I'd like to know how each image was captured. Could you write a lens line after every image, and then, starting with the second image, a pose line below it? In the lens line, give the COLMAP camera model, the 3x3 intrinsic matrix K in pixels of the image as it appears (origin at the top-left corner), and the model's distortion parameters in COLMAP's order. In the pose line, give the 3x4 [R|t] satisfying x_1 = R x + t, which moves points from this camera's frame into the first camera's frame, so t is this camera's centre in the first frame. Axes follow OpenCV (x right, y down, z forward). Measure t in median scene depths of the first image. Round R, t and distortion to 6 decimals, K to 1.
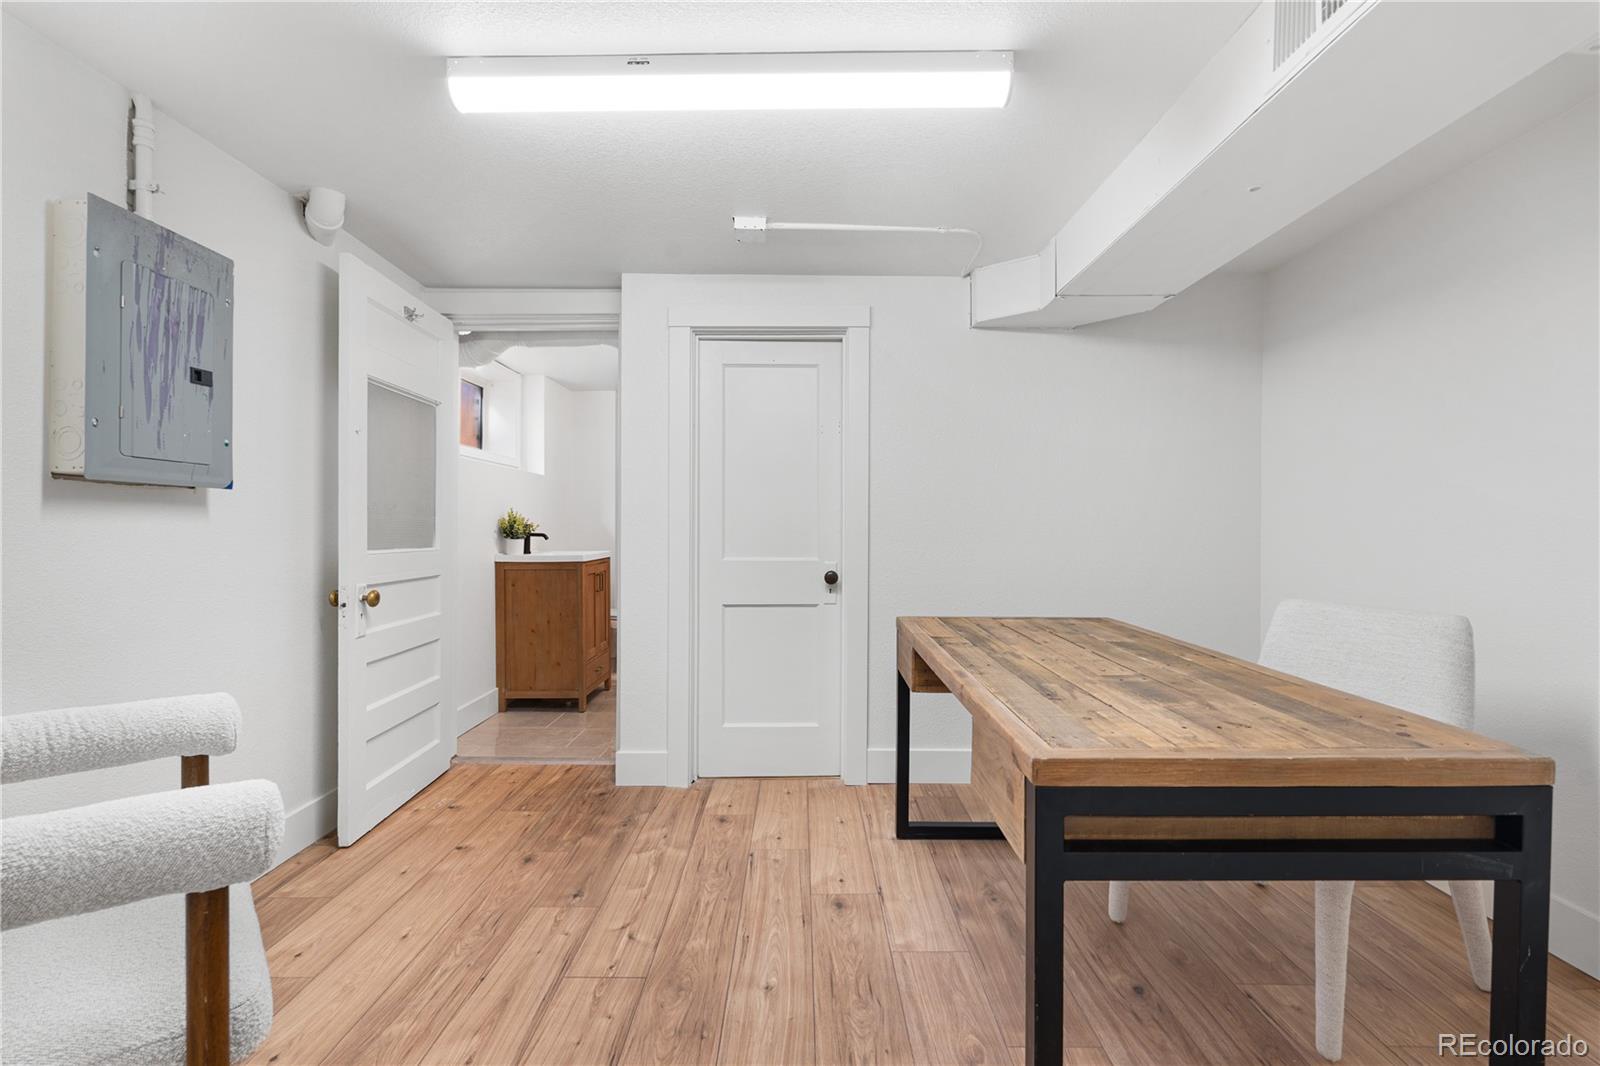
lens RADIAL K [[704.8, 0, 800.6], [0, 704.8, 529.9], [0, 0, 1]] dist [-0.000081, 0.000170]
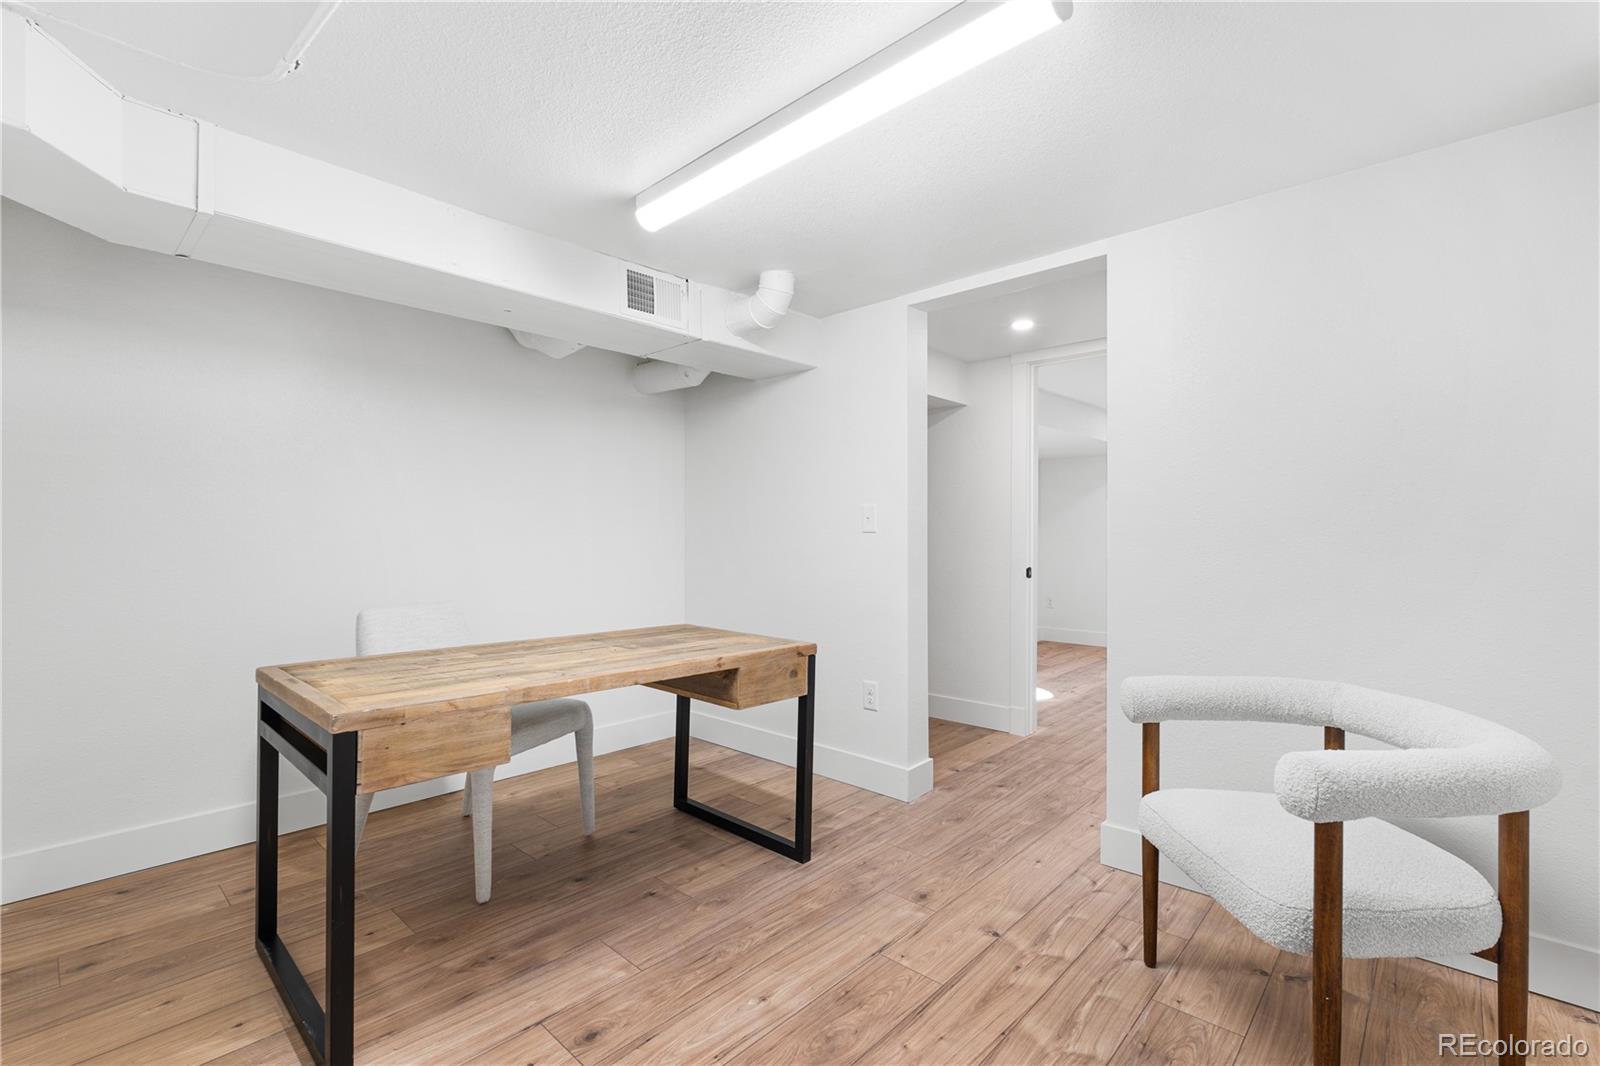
lens RADIAL K [[704.8, 0, 803.3], [0, 704.8, 529.8], [0, 0, 1]] dist [-0.000081, 0.000170]
pose [[-0.734928, -0.001471, 0.678144, -0.815960], [-0.004292, 0.999988, -0.002482, -0.039227], [-0.678132, -0.004735, -0.734925, 1.778738]]
